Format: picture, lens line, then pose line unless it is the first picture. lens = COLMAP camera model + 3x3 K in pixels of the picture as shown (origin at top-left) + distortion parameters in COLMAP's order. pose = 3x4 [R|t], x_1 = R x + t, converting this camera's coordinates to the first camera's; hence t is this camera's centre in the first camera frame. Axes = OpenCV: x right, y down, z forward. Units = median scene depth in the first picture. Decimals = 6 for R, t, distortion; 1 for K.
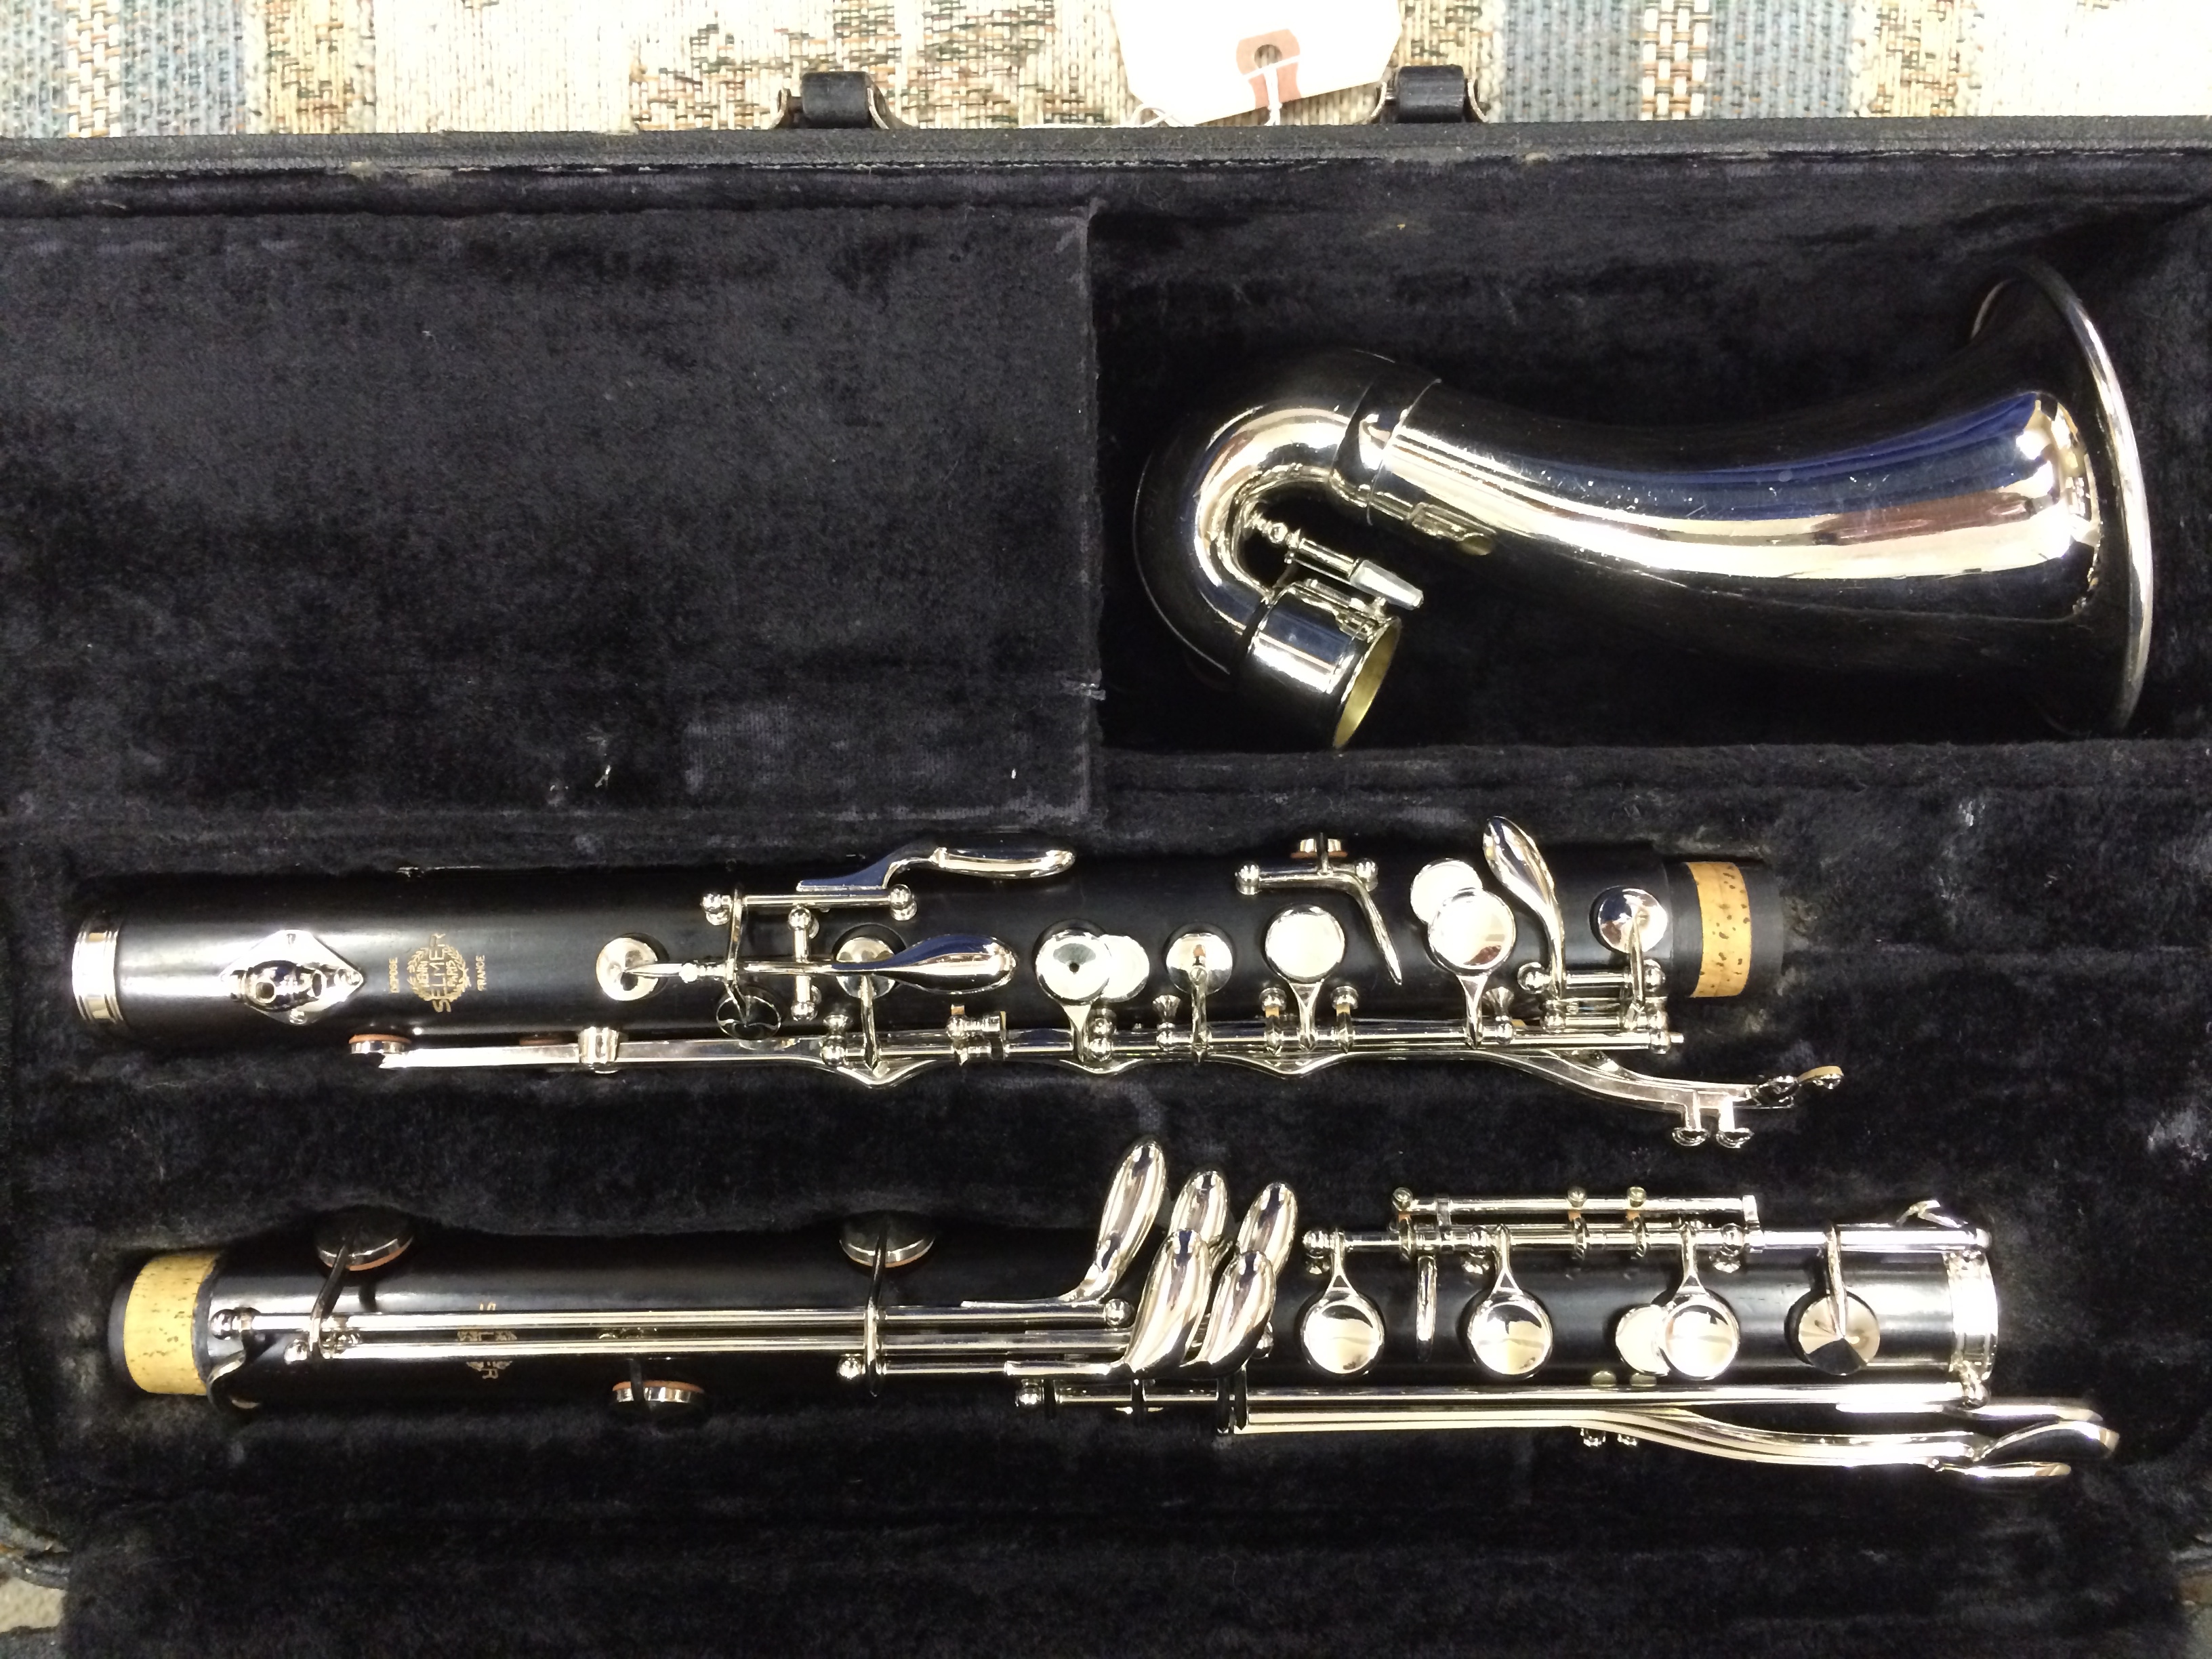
lens RADIAL K [[1940.3, 0, 1121.0], [0, 1940.3, 844.3], [0, 0, 1]] dist [0.077617, -0.141999]
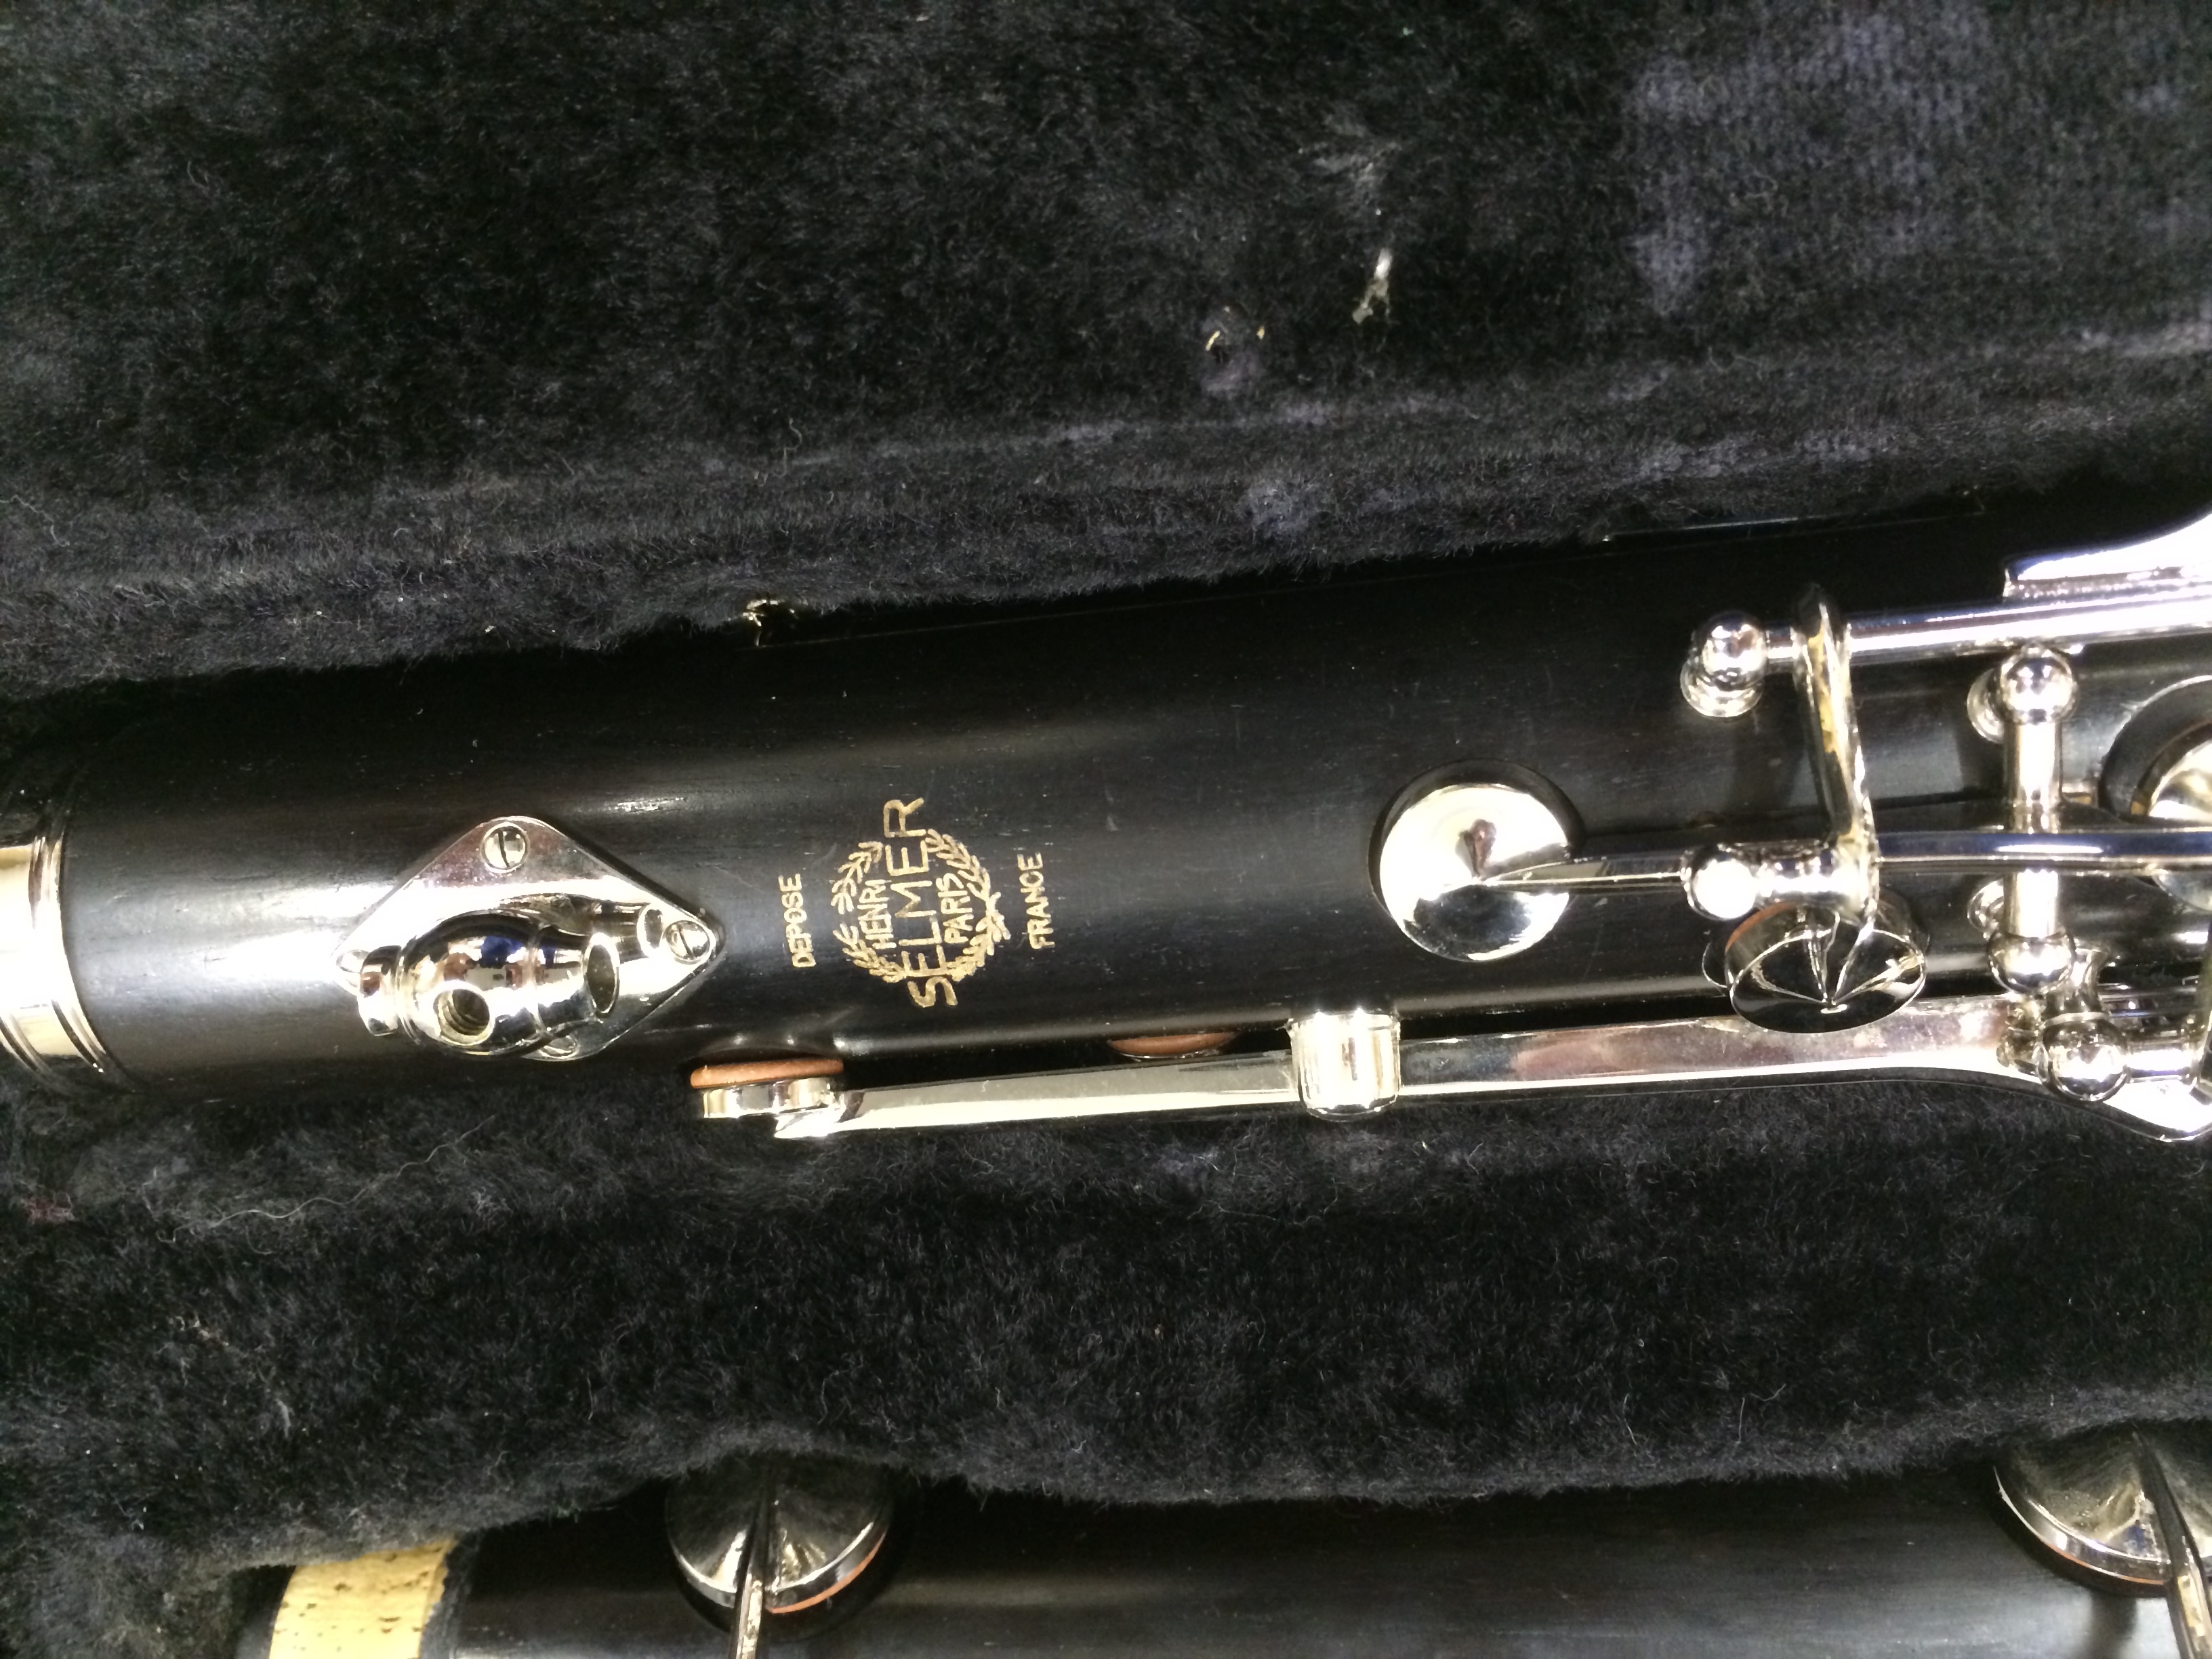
lens RADIAL K [[1972.3, 0, 1099.9], [0, 1972.3, 871.7], [0, 0, 1]] dist [0.078649, -0.159458]
pose [[0.992629, -0.071028, -0.098202, -0.278704], [0.090283, 0.973918, 0.208164, -0.012994], [0.080855, -0.215495, 0.973152, 0.649401]]
